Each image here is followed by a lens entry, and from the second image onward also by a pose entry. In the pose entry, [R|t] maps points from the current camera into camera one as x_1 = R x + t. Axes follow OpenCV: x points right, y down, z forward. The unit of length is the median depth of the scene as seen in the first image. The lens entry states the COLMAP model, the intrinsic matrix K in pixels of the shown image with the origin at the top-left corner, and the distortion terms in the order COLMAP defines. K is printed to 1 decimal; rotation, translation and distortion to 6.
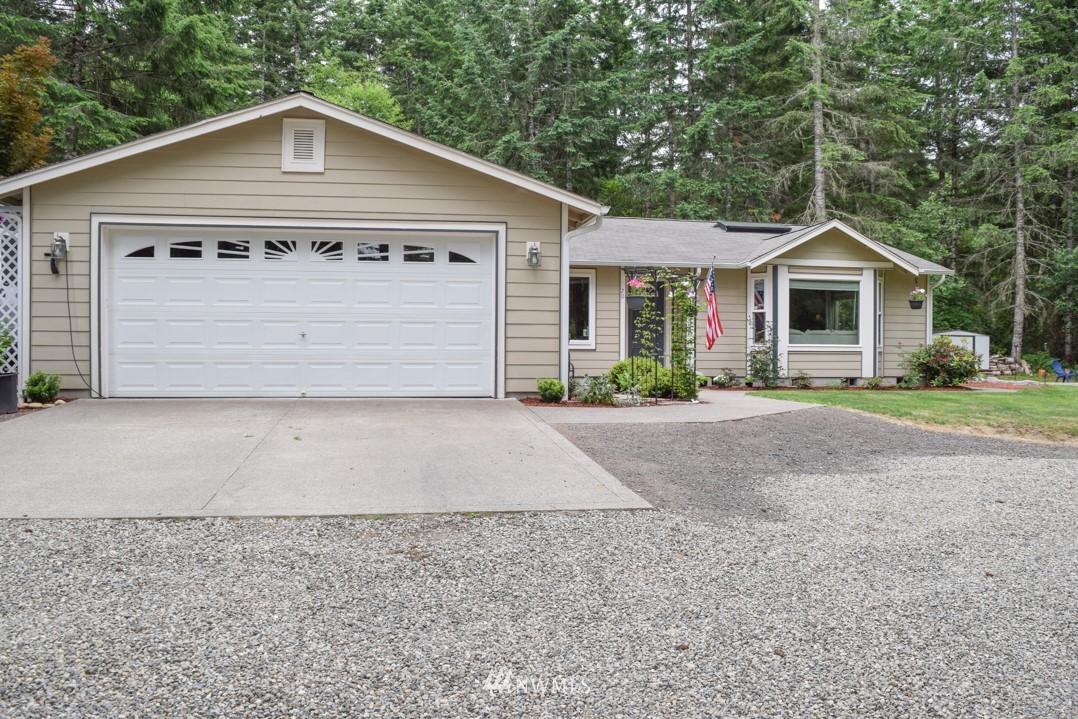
lens RADIAL K [[845.0, 0, 541.1], [0, 845.0, 356.0], [0, 0, 1]] dist [-0.093311, 0.017952]
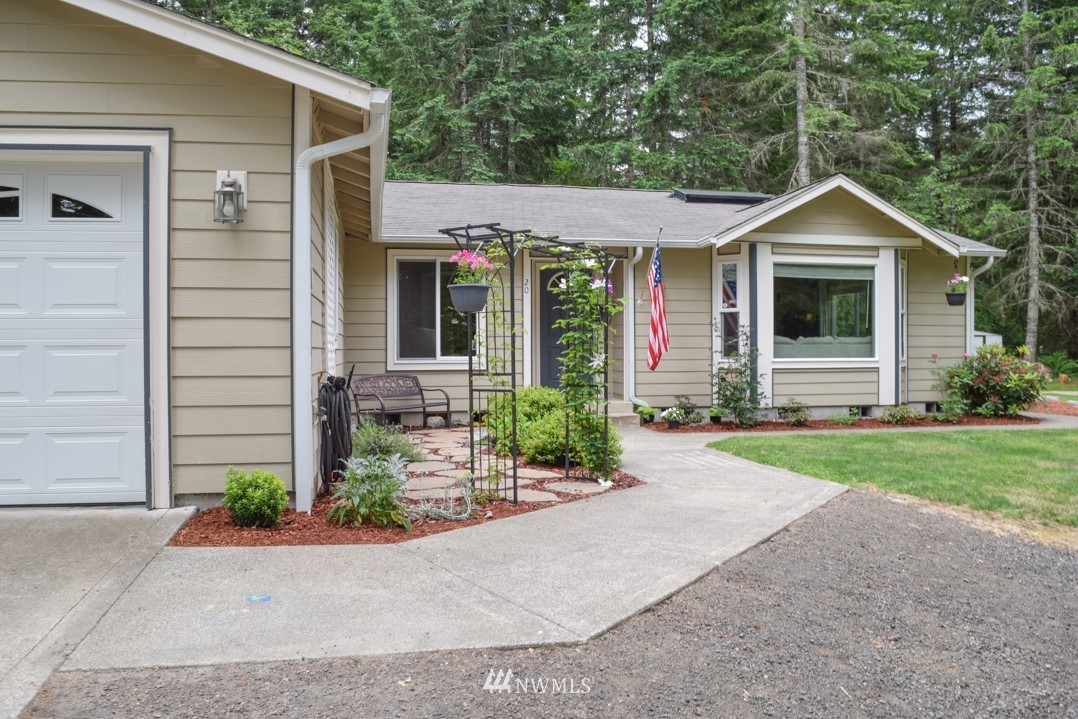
lens RADIAL K [[845.0, 0, 542.3], [0, 845.0, 353.2], [0, 0, 1]] dist [-0.093311, 0.017952]
pose [[0.999609, -0.009497, 0.026297, 0.088132], [0.009535, 0.999954, -0.001319, -0.019128], [-0.026283, 0.001569, 0.999653, 0.317561]]
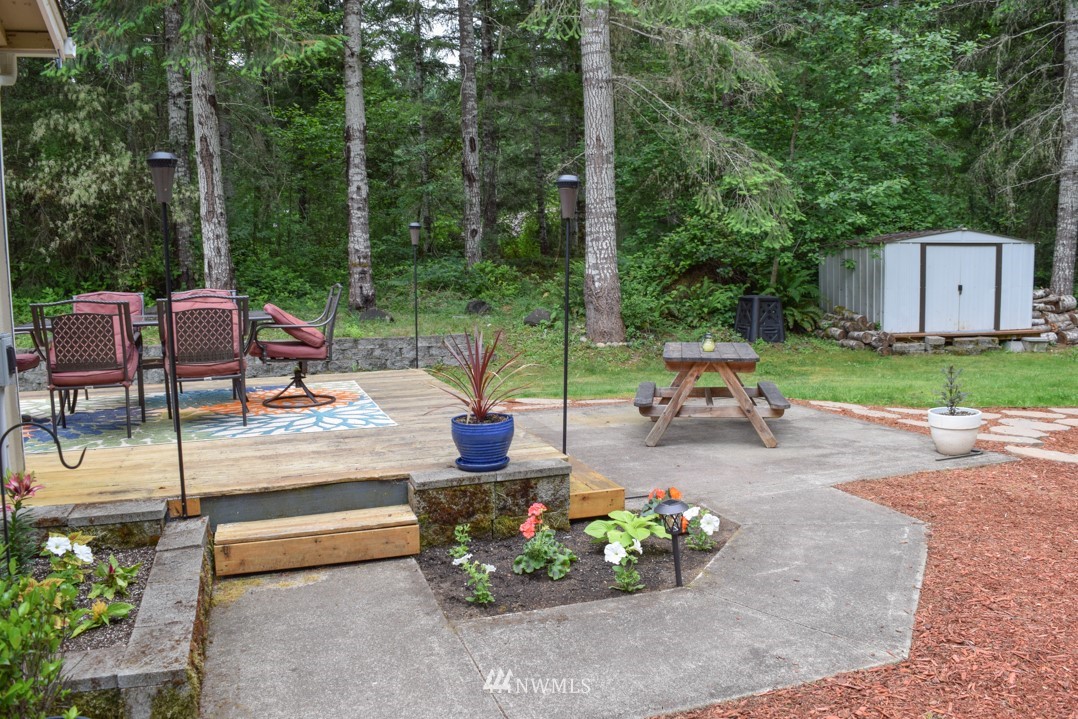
lens RADIAL K [[845.0, 0, 538.9], [0, 845.0, 357.0], [0, 0, 1]] dist [-0.093311, 0.017952]
pose [[0.987094, -0.045762, 0.153461, 0.508631], [0.030584, 0.994533, 0.099847, -0.033824], [-0.157191, -0.093865, 0.983097, 1.316364]]
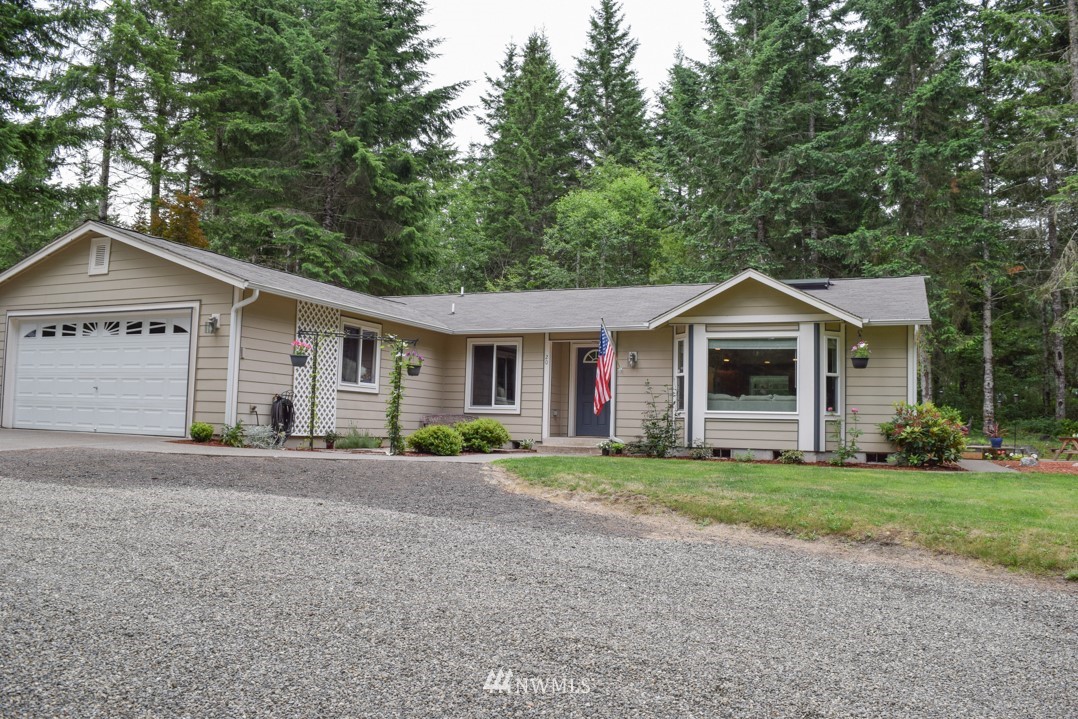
lens RADIAL K [[845.0, 0, 540.8], [0, 845.0, 355.6], [0, 0, 1]] dist [-0.093311, 0.017952]
pose [[0.836221, -0.028759, -0.547637, 0.633148], [-0.028327, 0.995025, -0.095509, 0.018267], [0.547660, 0.095379, 0.831247, 0.142350]]
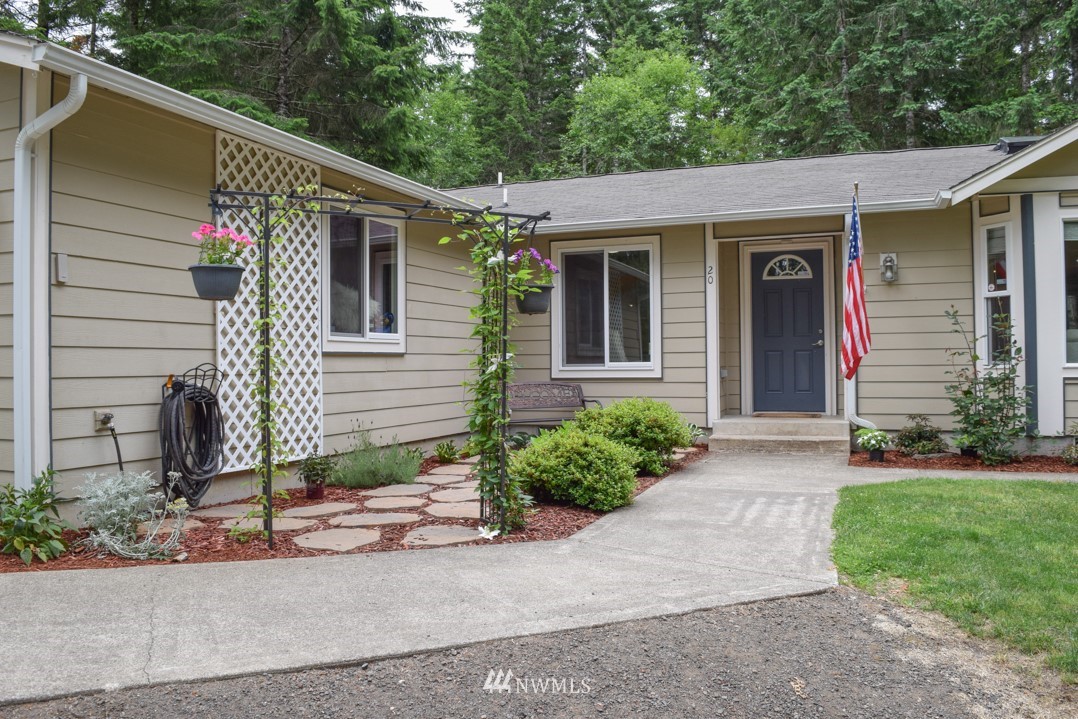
lens RADIAL K [[845.0, 0, 543.4], [0, 845.0, 353.1], [0, 0, 1]] dist [-0.093311, 0.017952]
pose [[0.858759, -0.019355, -0.512013, 0.273936], [0.010644, 0.999745, -0.019940, -0.013635], [0.512268, 0.011674, 0.858746, 0.465009]]
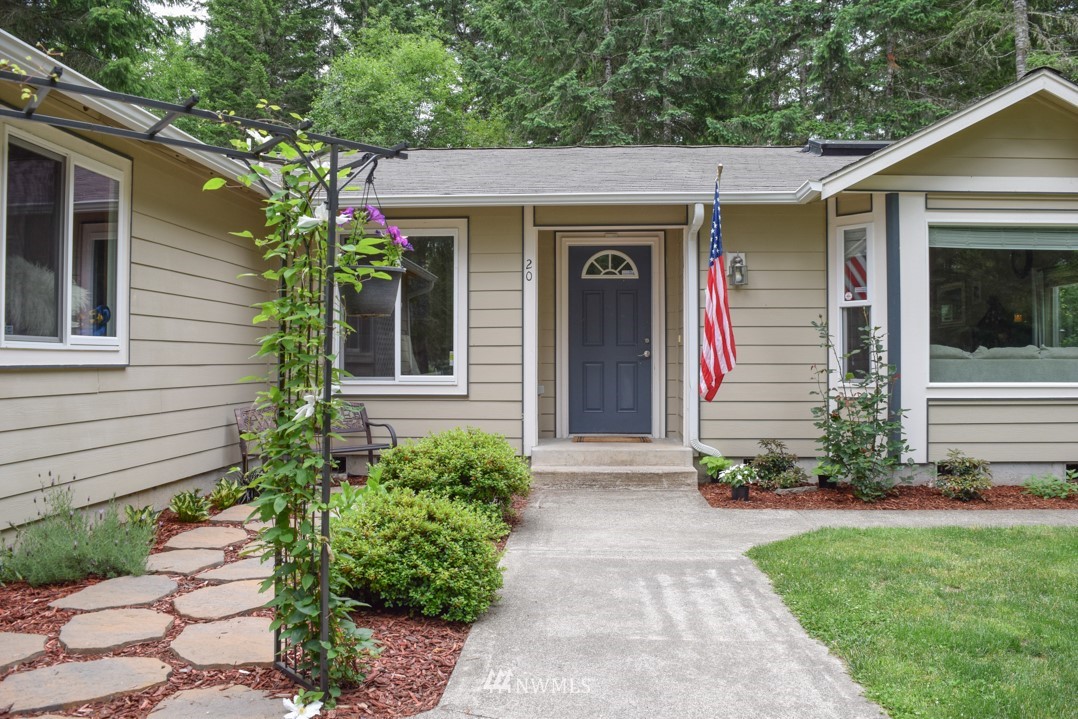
lens RADIAL K [[845.0, 0, 543.3], [0, 845.0, 355.3], [0, 0, 1]] dist [-0.093311, 0.017952]
pose [[0.975160, -0.006107, -0.221419, 0.197215], [0.003195, 0.999904, -0.013507, -0.022345], [0.221480, 0.012464, 0.975085, 0.550612]]
